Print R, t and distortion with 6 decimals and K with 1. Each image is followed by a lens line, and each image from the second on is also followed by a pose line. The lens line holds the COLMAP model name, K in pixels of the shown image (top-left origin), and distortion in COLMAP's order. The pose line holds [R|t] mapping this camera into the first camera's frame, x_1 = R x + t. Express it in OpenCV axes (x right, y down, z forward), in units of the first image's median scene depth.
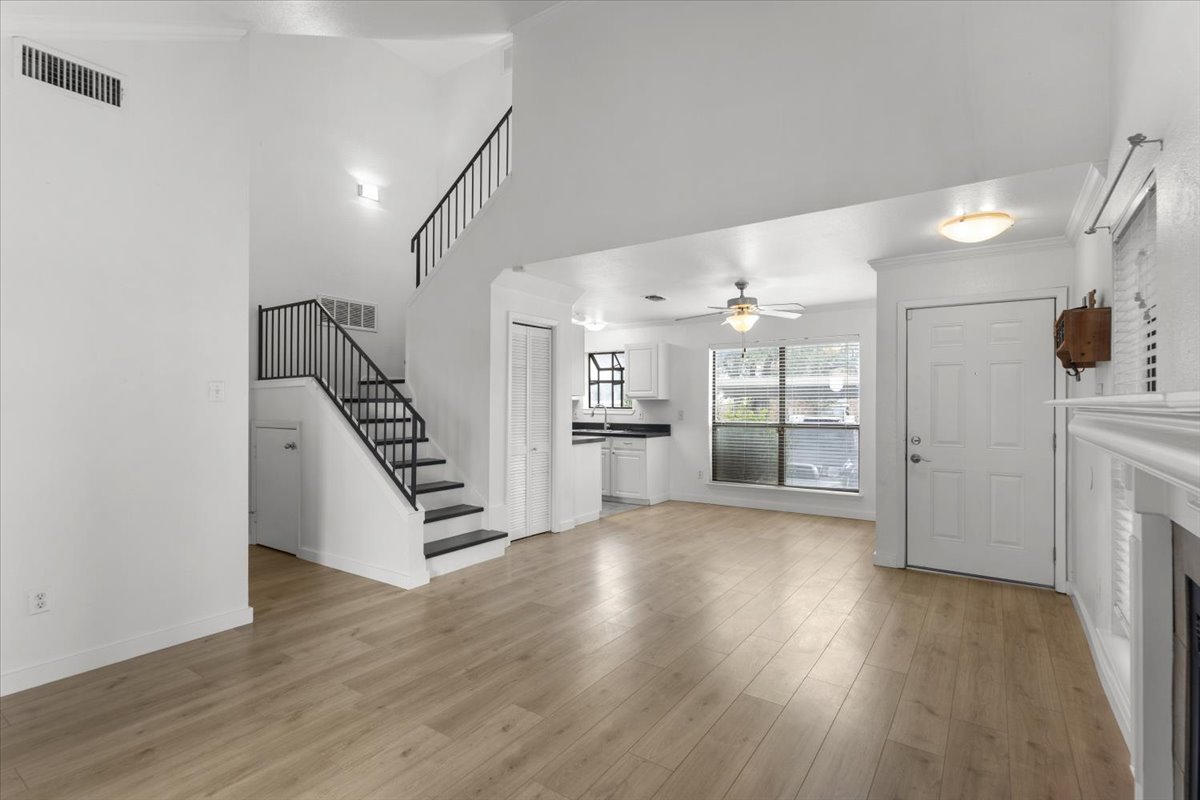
lens RADIAL K [[566.0, 0, 608.1], [0, 566.0, 399.6], [0, 0, 1]] dist [0.009676, -0.000372]
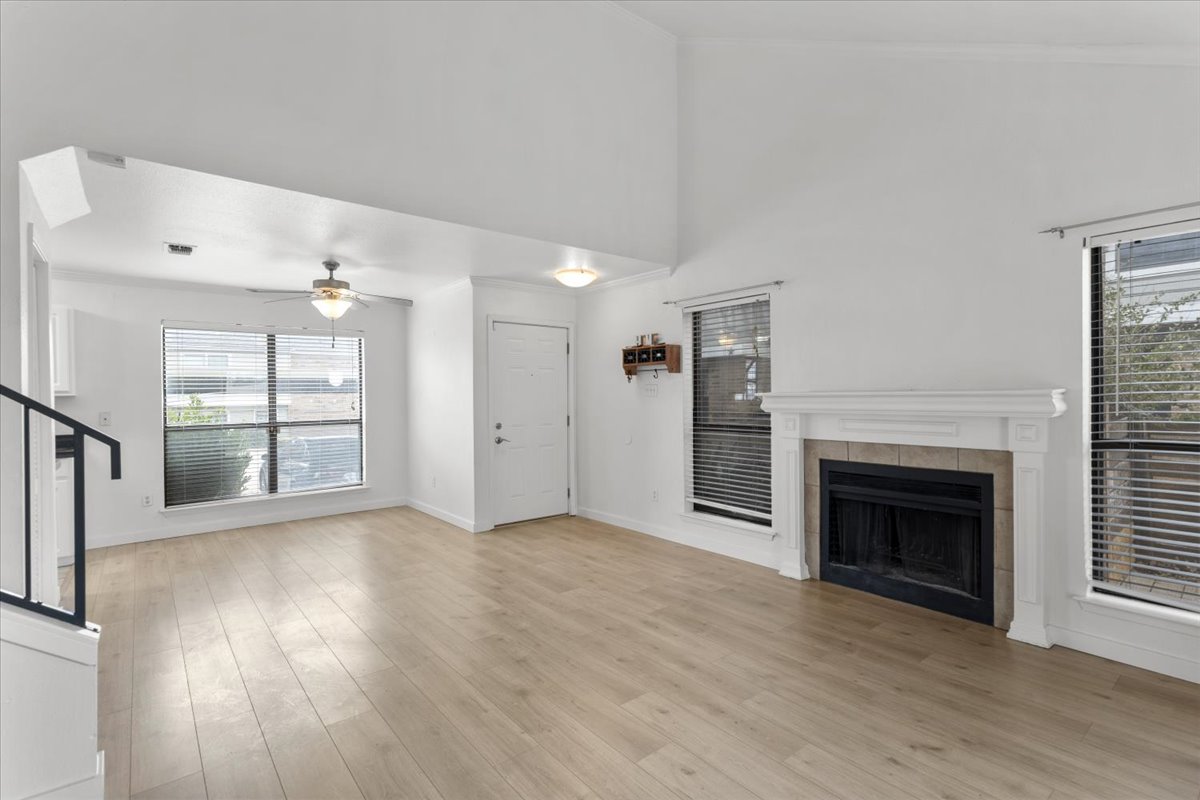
lens RADIAL K [[566.0, 0, 608.1], [0, 566.0, 399.6], [0, 0, 1]] dist [0.009676, -0.000372]
pose [[0.273222, -0.012957, 0.961864, -0.409603], [0.004414, 0.999916, 0.012216, -0.001365], [-0.961941, 0.000908, 0.273256, 0.277902]]
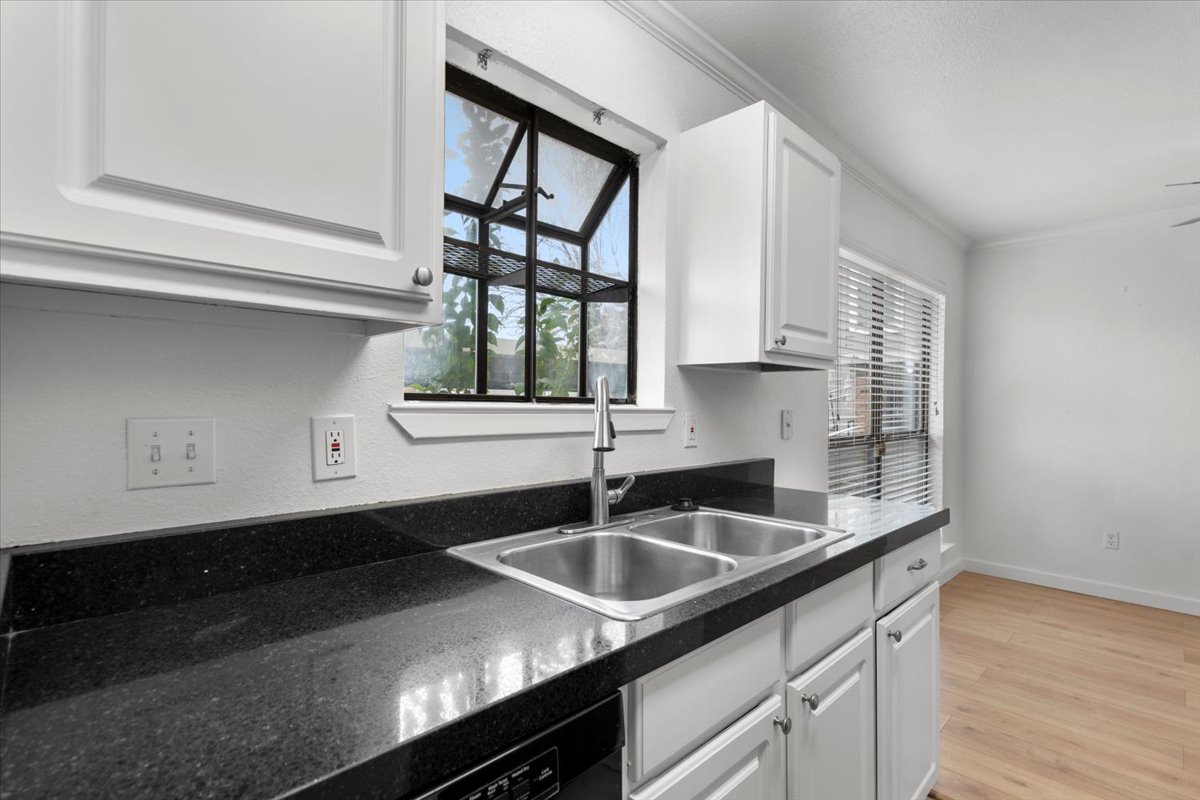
lens RADIAL K [[566.0, 0, 608.1], [0, 566.0, 399.6], [0, 0, 1]] dist [0.009676, -0.000372]
pose [[0.179987, 0.010900, 0.983609, -0.224143], [-0.017044, 0.999823, -0.007961, 0.020098], [-0.983521, -0.015332, 0.180141, 1.195556]]
